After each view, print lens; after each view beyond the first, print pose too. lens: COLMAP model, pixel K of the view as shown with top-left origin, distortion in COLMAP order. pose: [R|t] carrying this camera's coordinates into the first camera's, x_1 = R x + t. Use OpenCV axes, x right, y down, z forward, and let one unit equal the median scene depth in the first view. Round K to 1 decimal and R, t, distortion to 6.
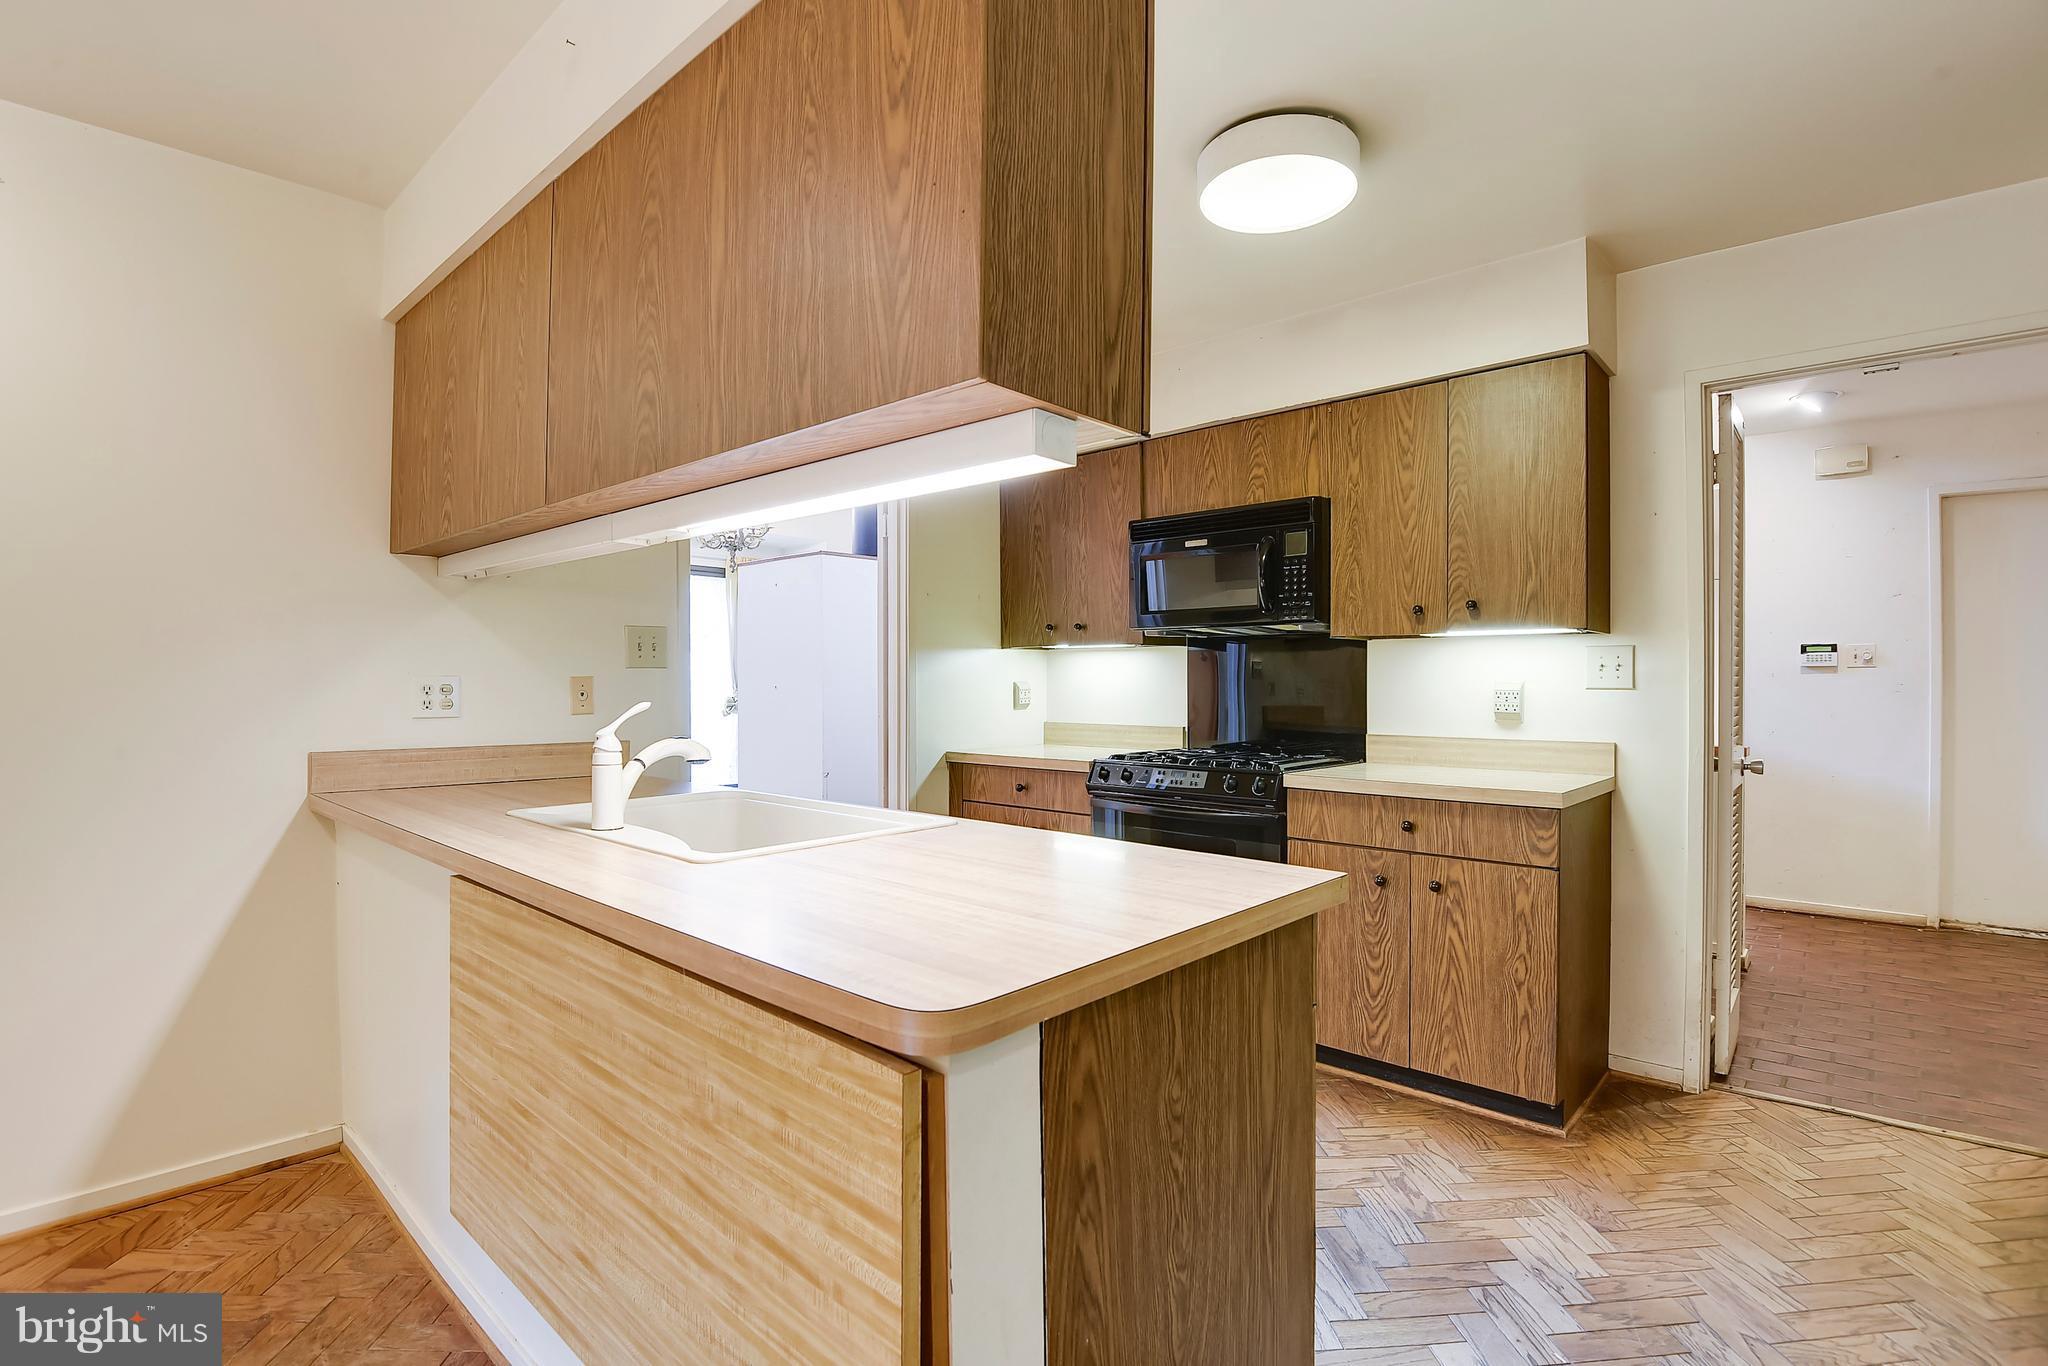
lens RADIAL K [[952.8, 0, 1049.1], [0, 952.8, 680.8], [0, 0, 1]] dist [-0.025635, -0.000502]
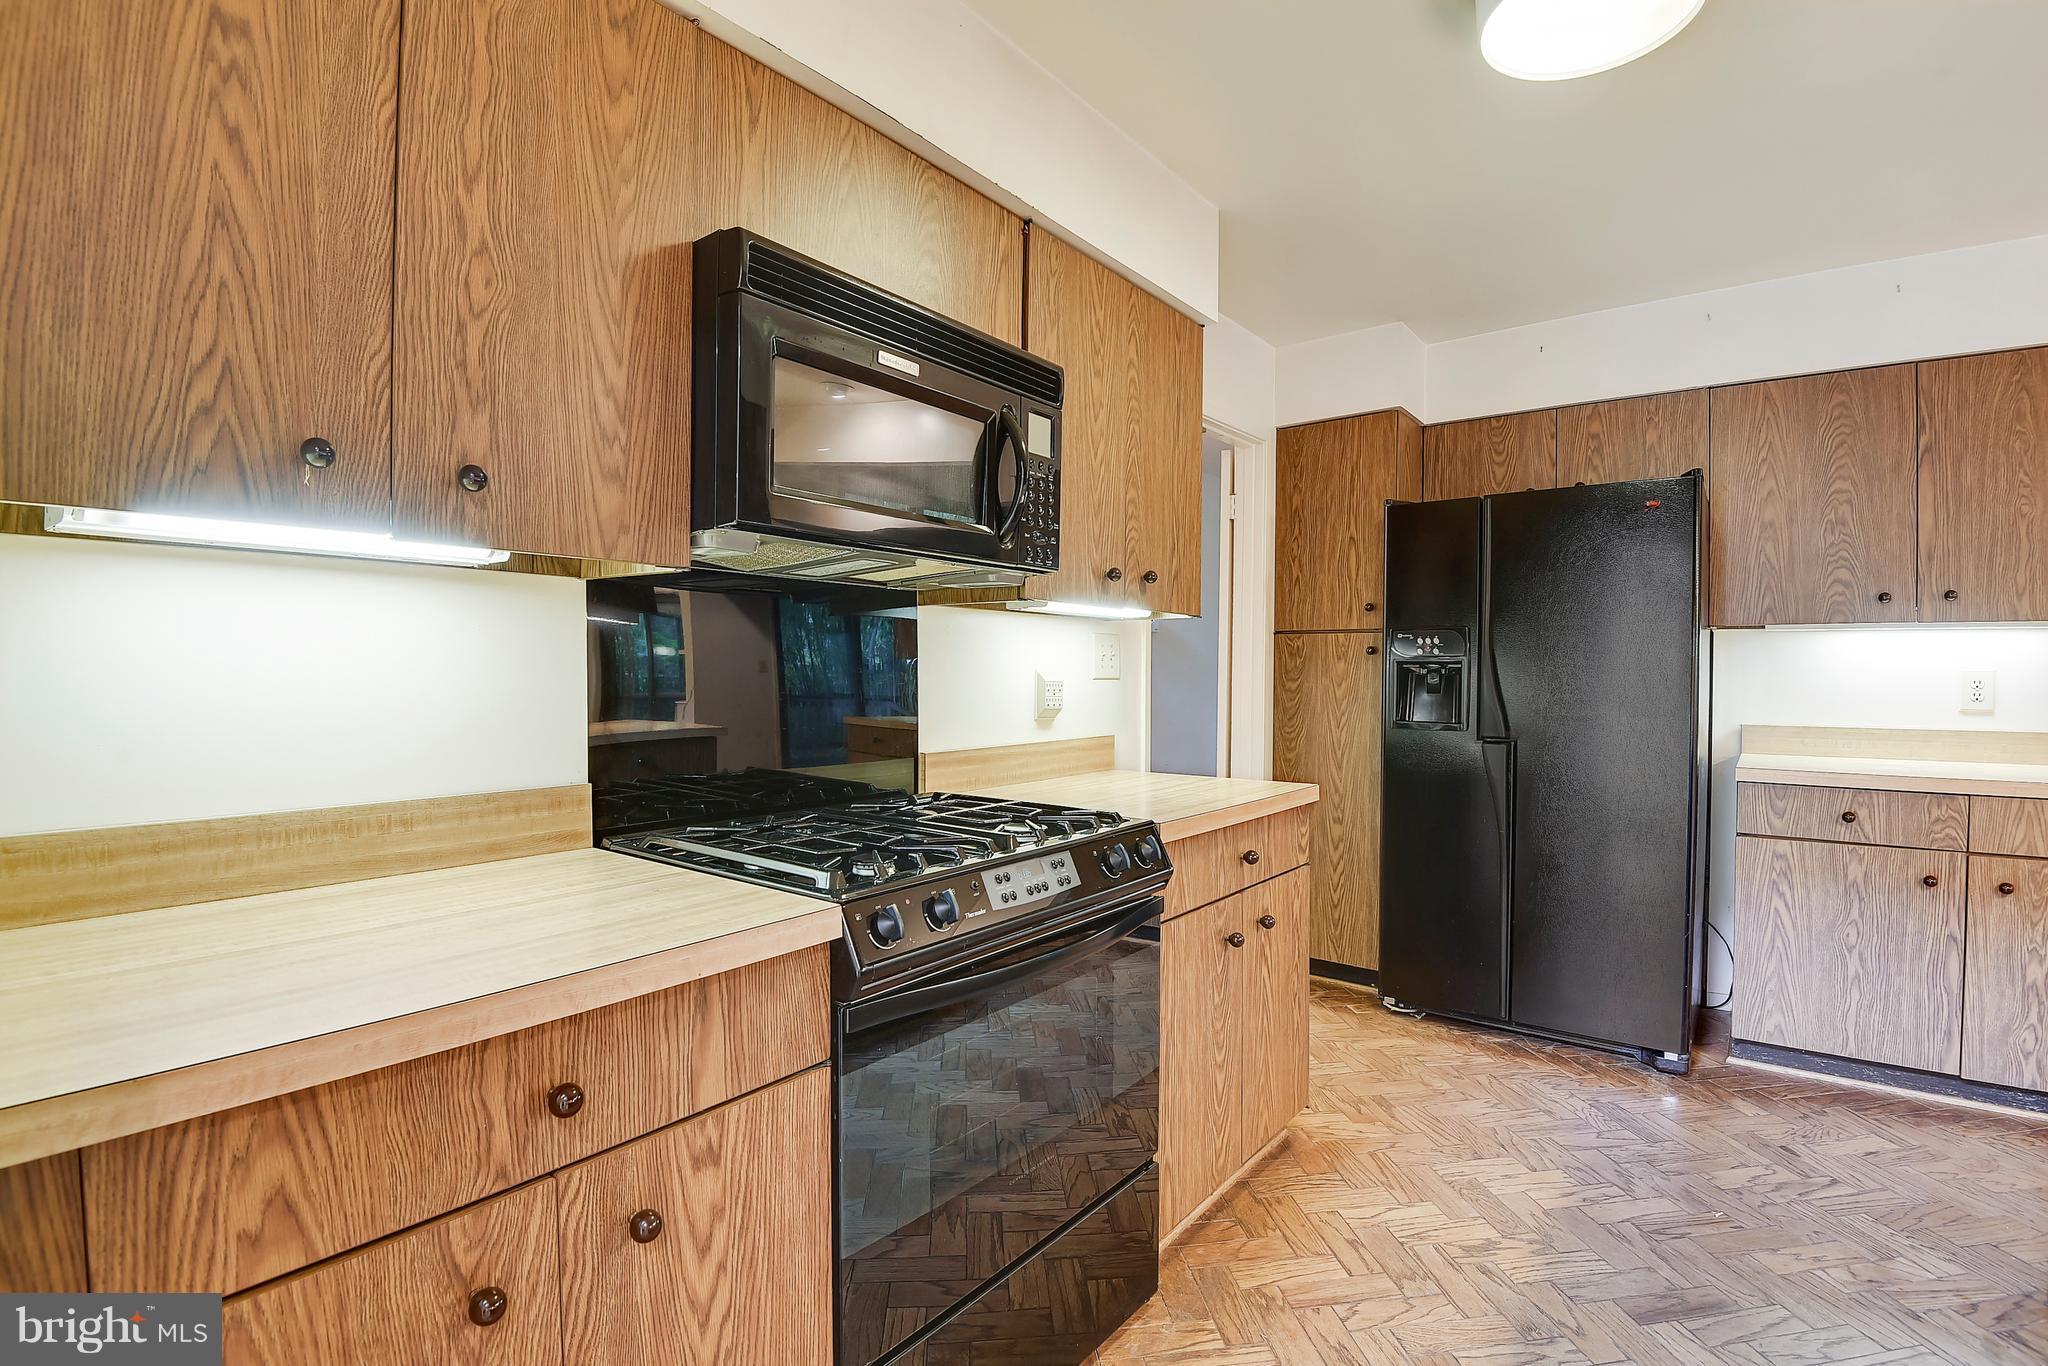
lens RADIAL K [[952.8, 0, 1049.1], [0, 952.8, 680.8], [0, 0, 1]] dist [-0.025635, -0.000502]
pose [[-0.064056, -0.013187, 0.997859, -0.381680], [-0.011398, 0.999857, 0.012481, -0.000500], [-0.997881, -0.010575, -0.064198, 1.195424]]
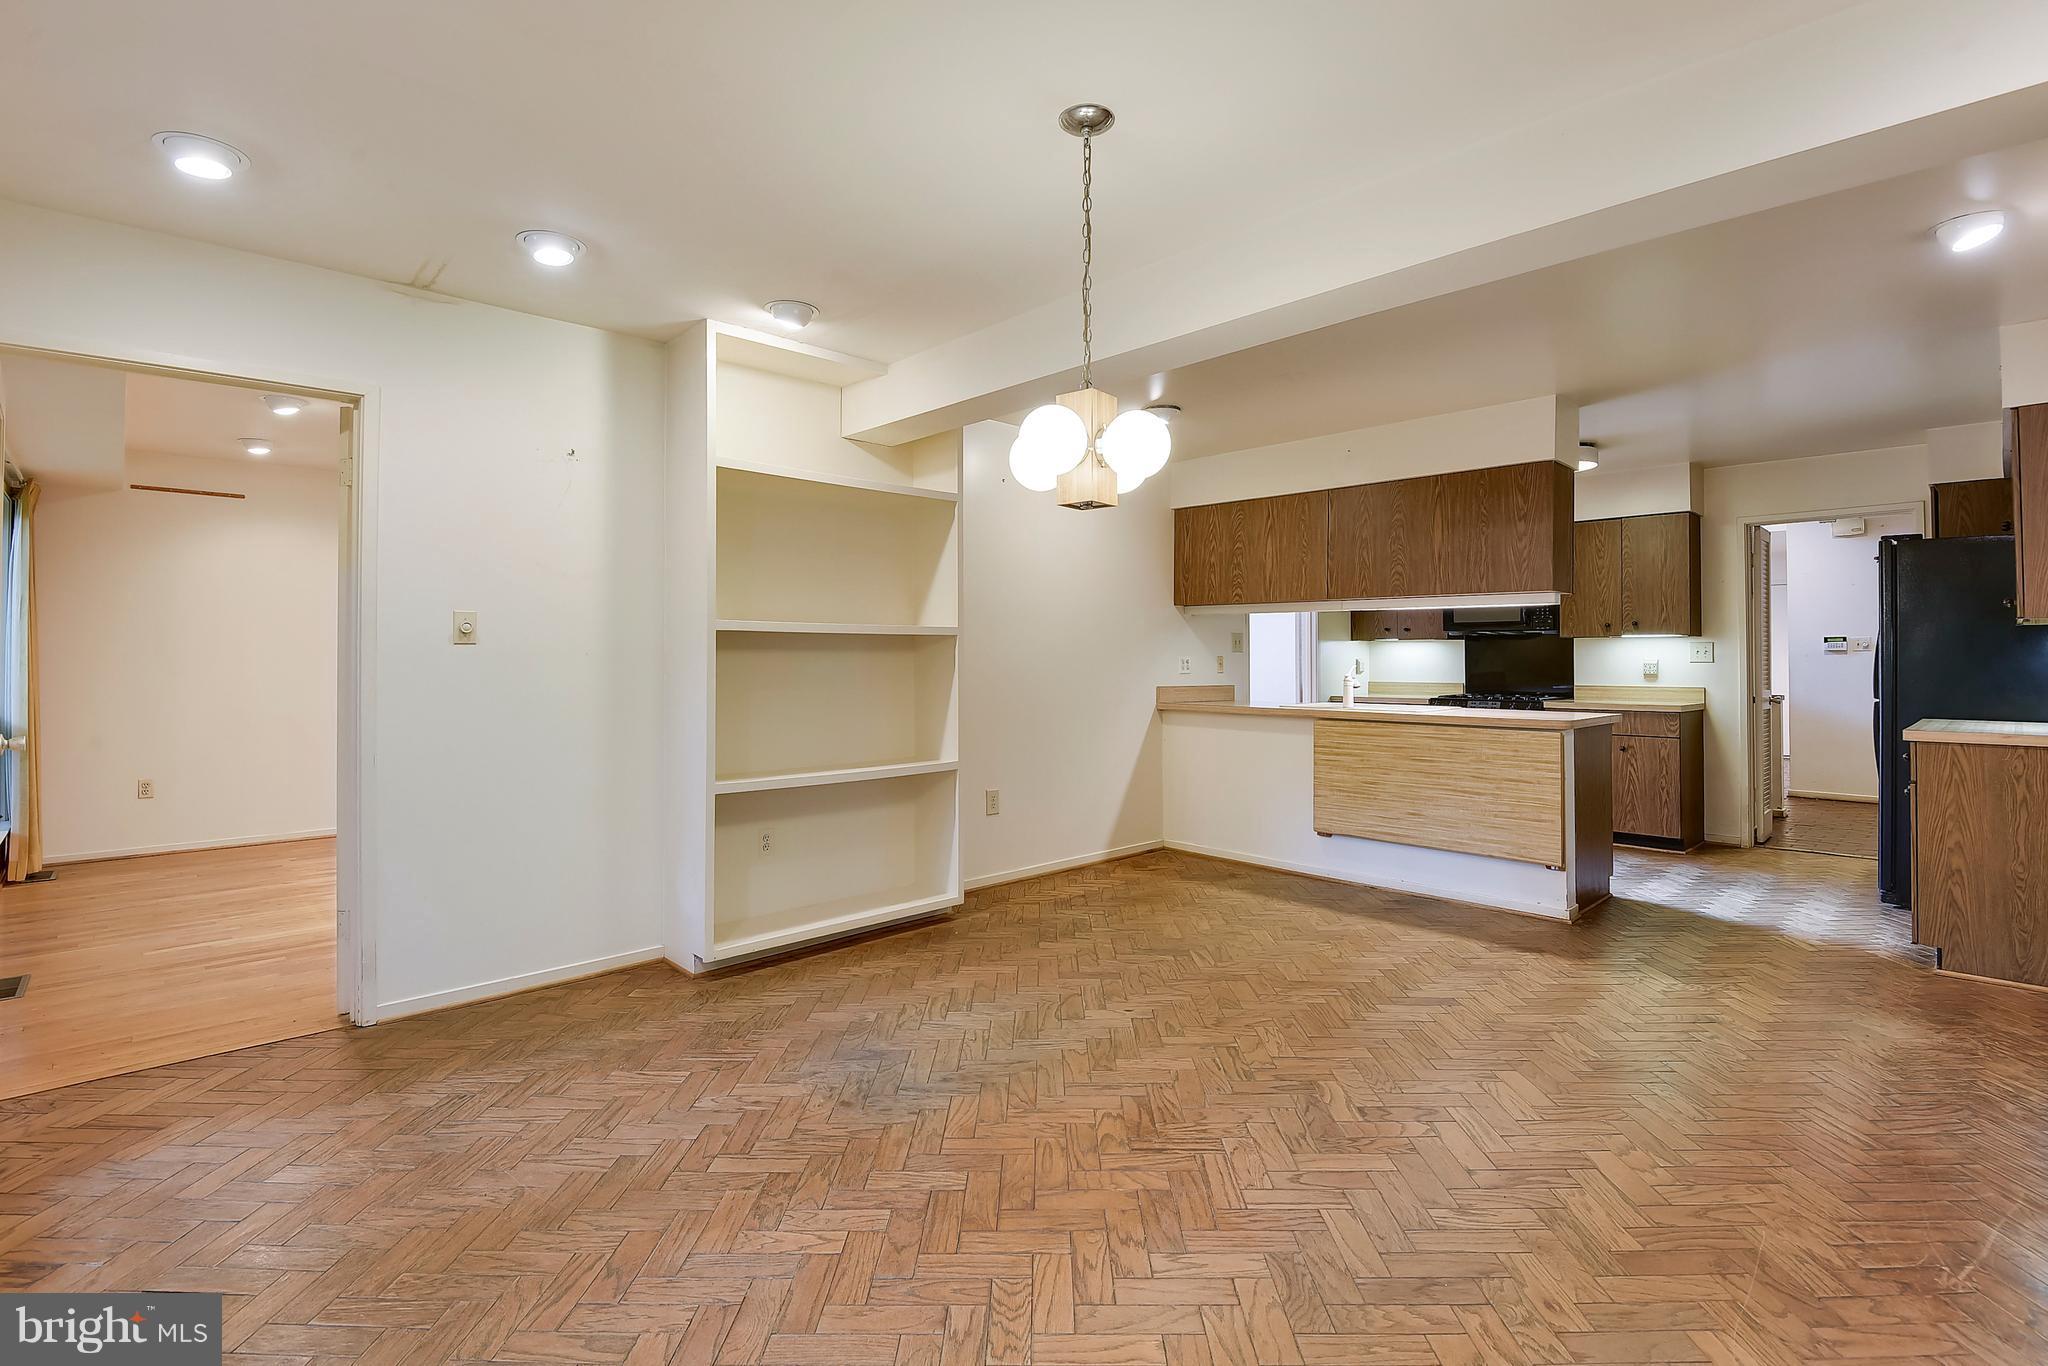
lens RADIAL K [[964.1, 0, 1029.0], [0, 964.1, 638.6], [0, 0, 1]] dist [-0.017465, -0.000033]
pose [[0.996646, -0.000177, -0.081830, -0.792061], [-0.001537, 0.999781, -0.020877, 0.002411], [0.081816, 0.020933, 0.996428, -1.357724]]
